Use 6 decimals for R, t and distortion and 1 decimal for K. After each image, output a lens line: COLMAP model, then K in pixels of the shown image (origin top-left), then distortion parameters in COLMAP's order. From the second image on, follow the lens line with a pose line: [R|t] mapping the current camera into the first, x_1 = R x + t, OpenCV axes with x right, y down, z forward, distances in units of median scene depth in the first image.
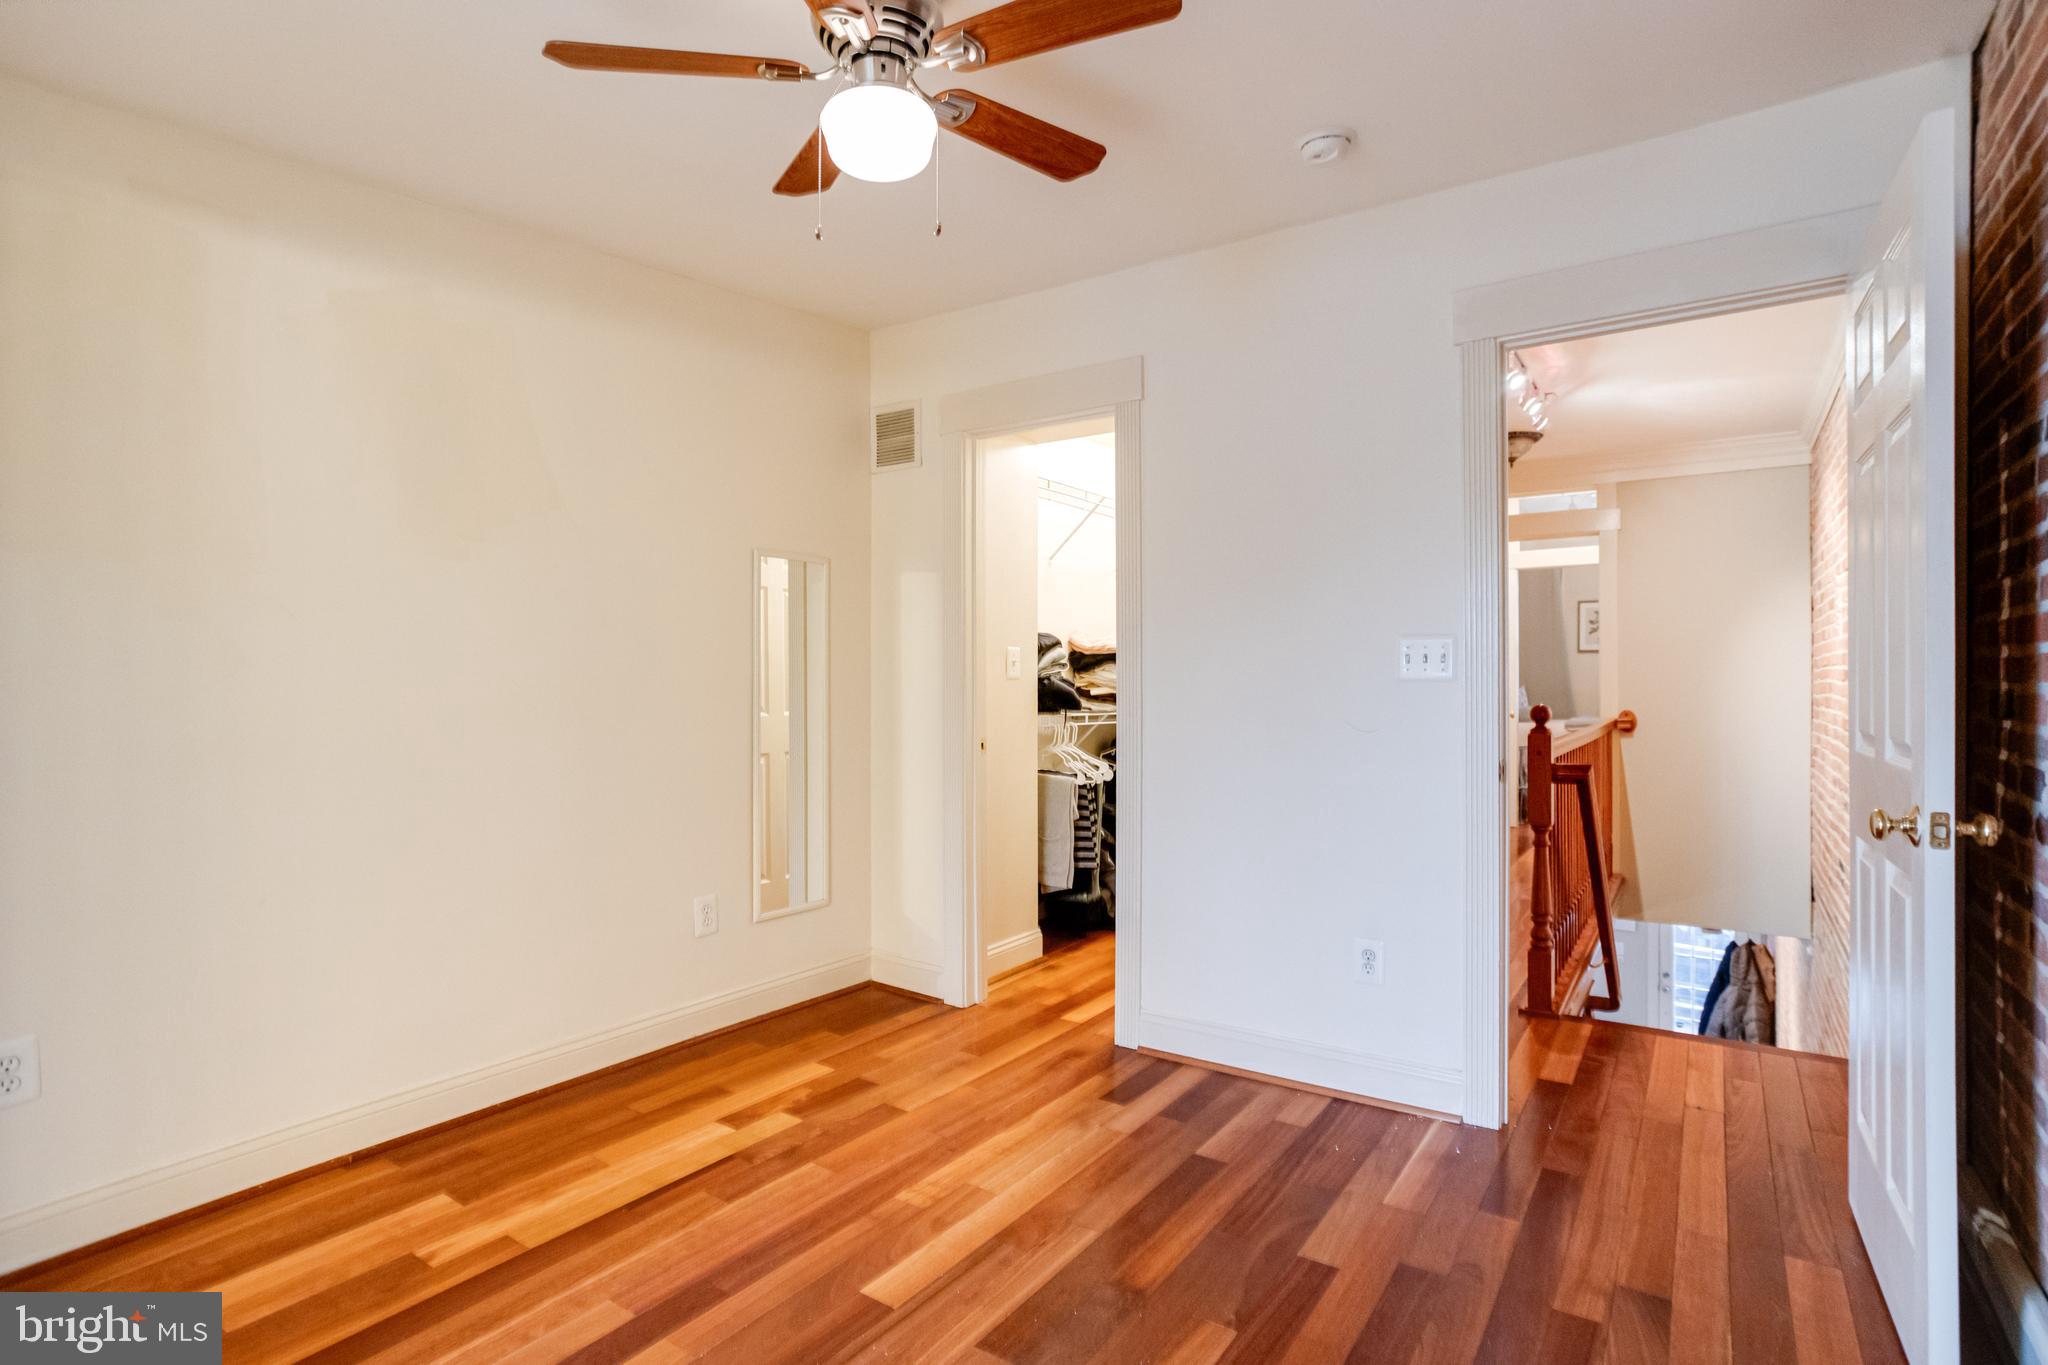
lens RADIAL K [[1011.2, 0, 1035.5], [0, 1011.2, 682.1], [0, 0, 1]] dist [-0.038915, 0.022491]
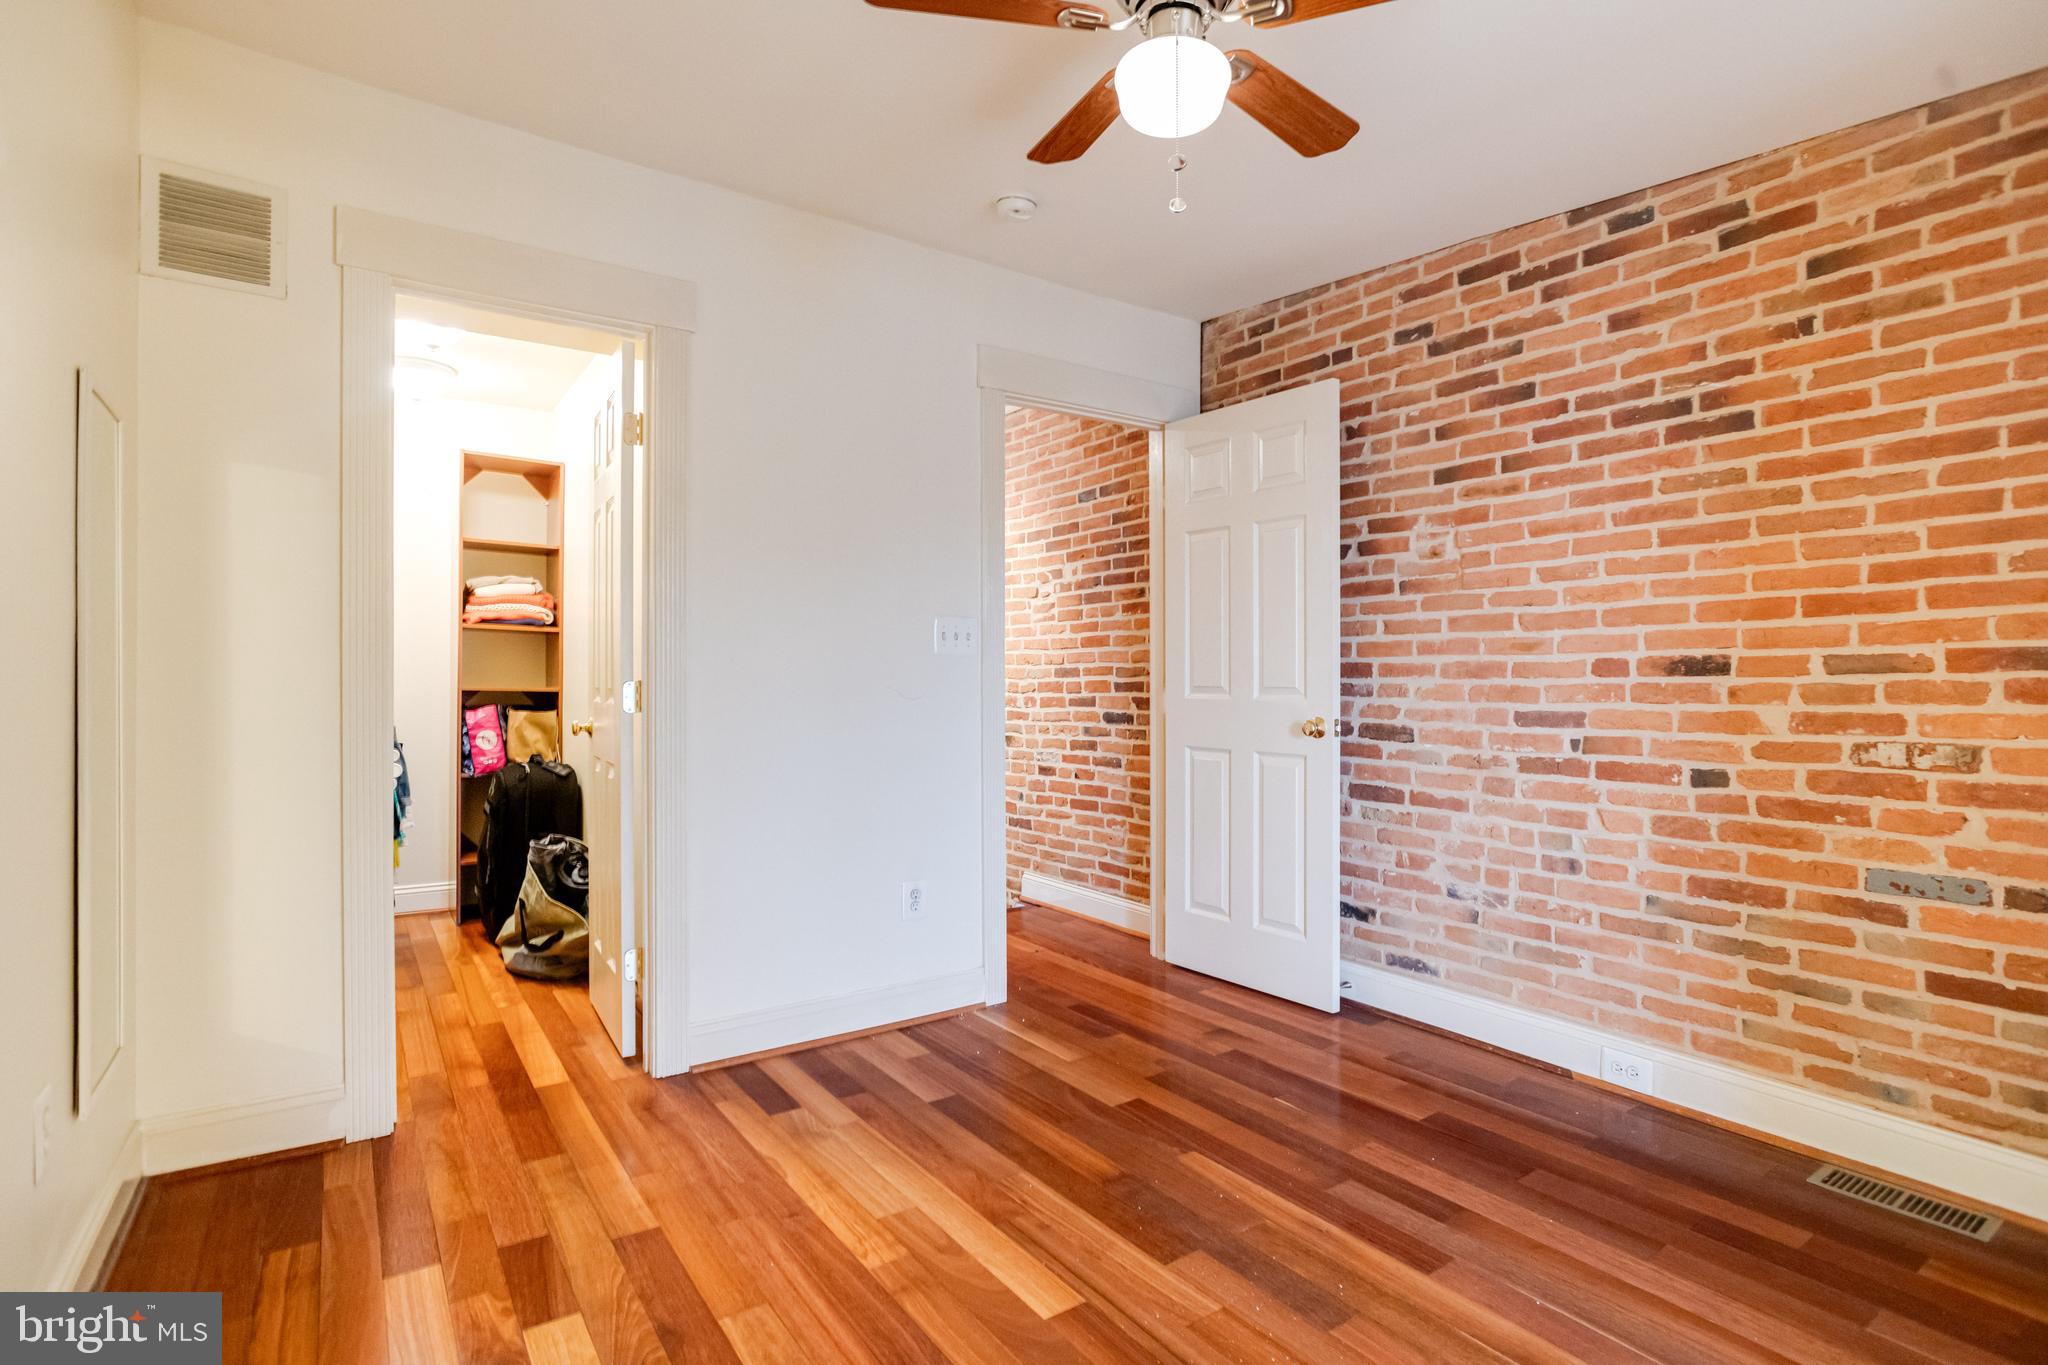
lens RADIAL K [[992.7, 0, 1033.4], [0, 992.7, 674.8], [0, 0, 1]] dist [-0.042897, 0.023079]
pose [[0.356052, 0.002590, 0.934463, -0.696649], [-0.000553, 0.999997, -0.002561, 0.025726], [-0.934466, 0.000395, 0.356052, 0.488713]]
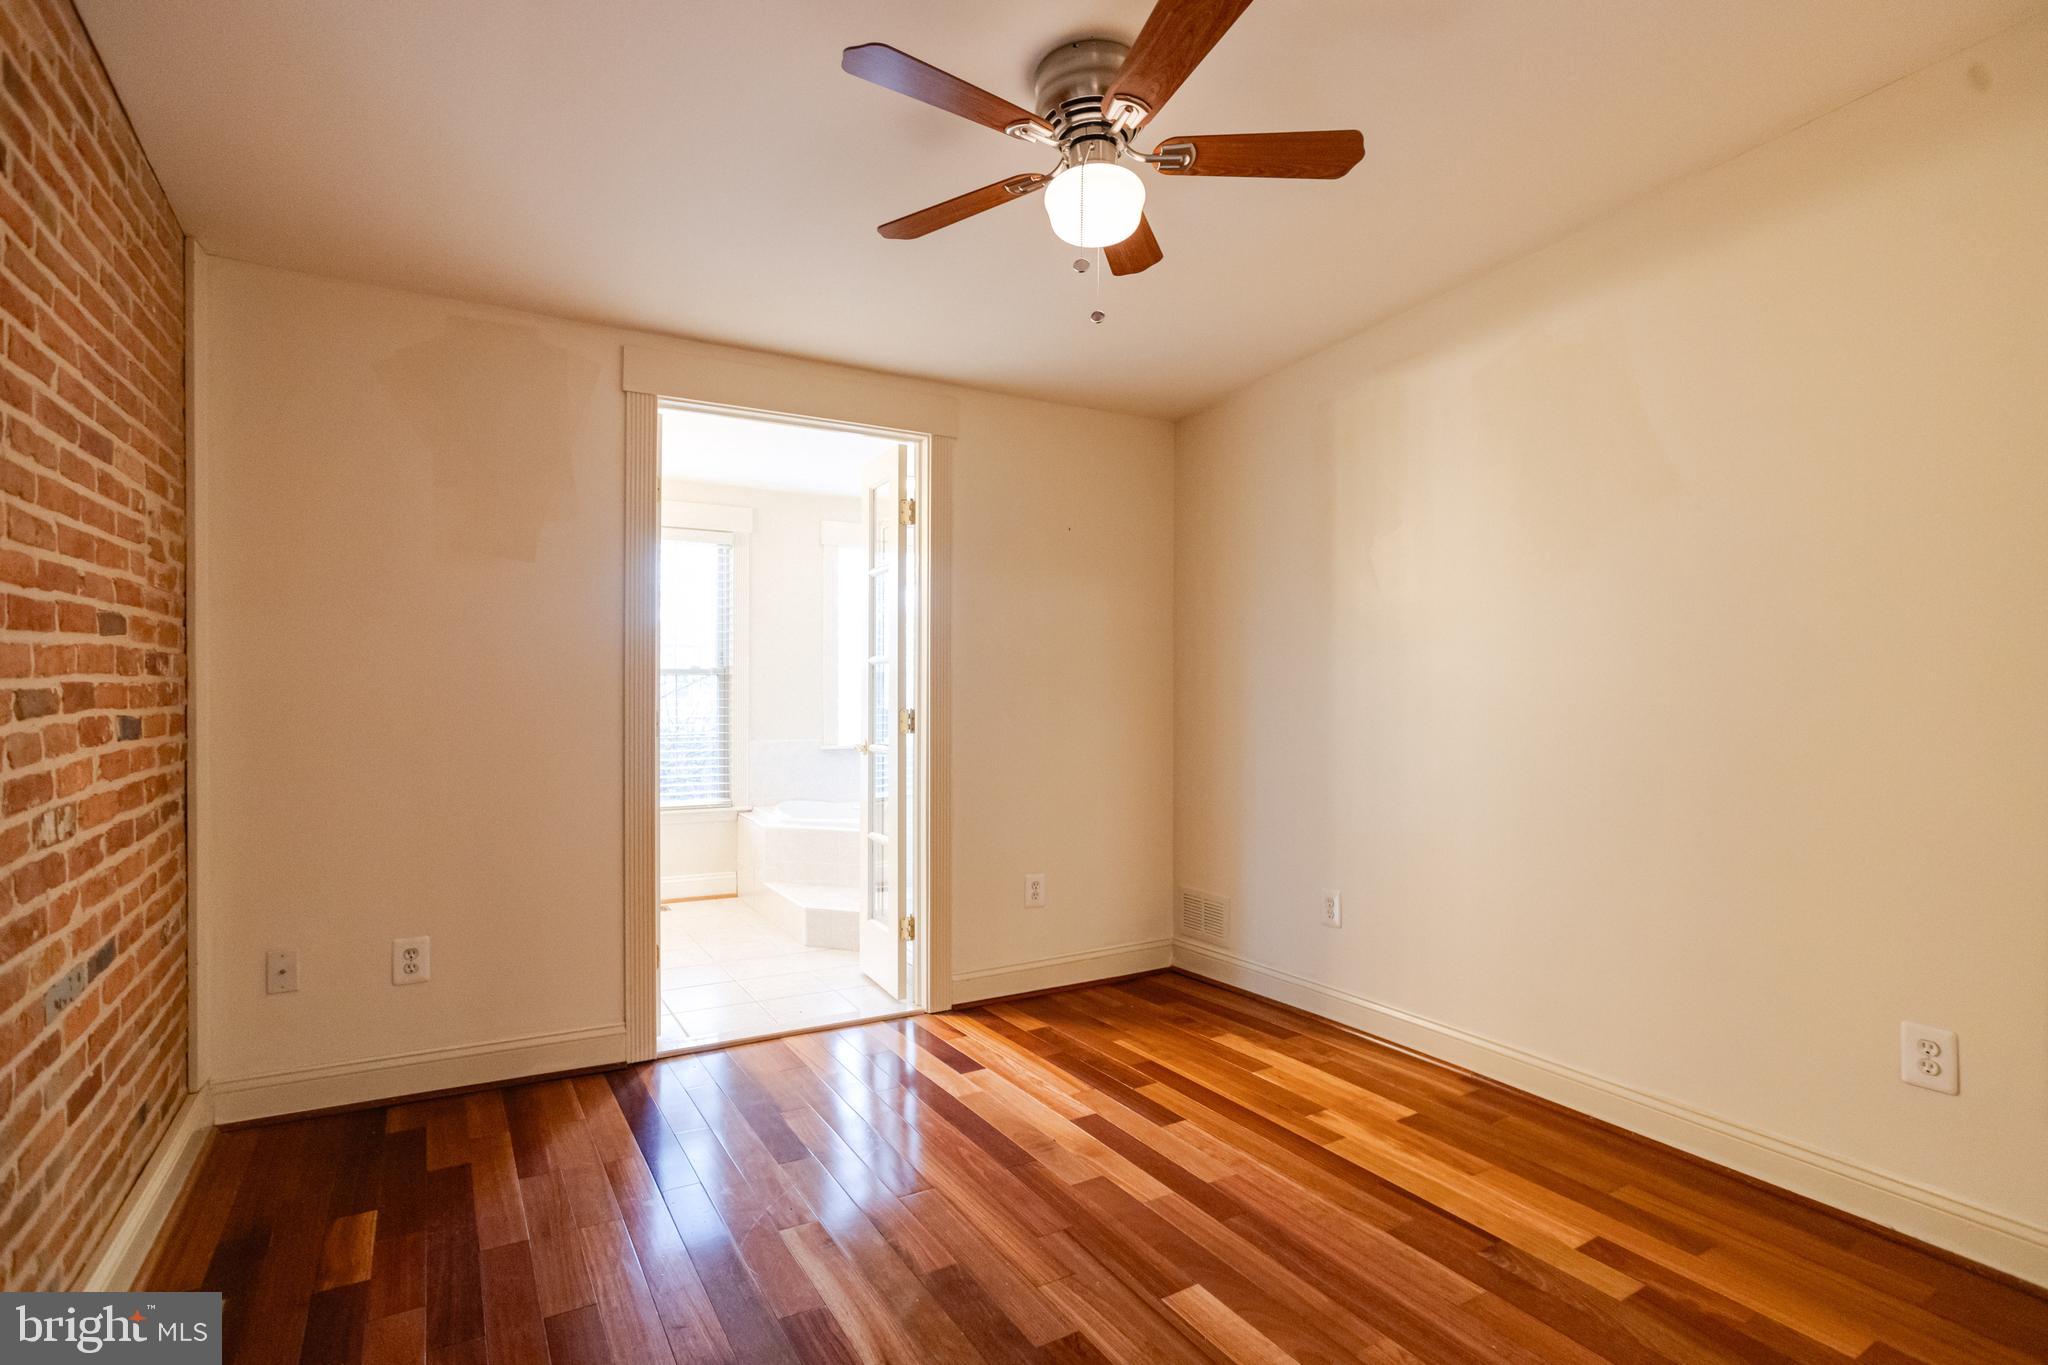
lens RADIAL K [[1011.2, 0, 1035.5], [0, 1011.2, 682.1], [0, 0, 1]] dist [-0.038915, 0.022491]
pose [[-0.418580, -0.005728, -0.908162, 0.574202], [-0.007551, 0.999967, -0.002826, 0.000266], [0.908149, 0.005675, -0.418609, 0.890435]]
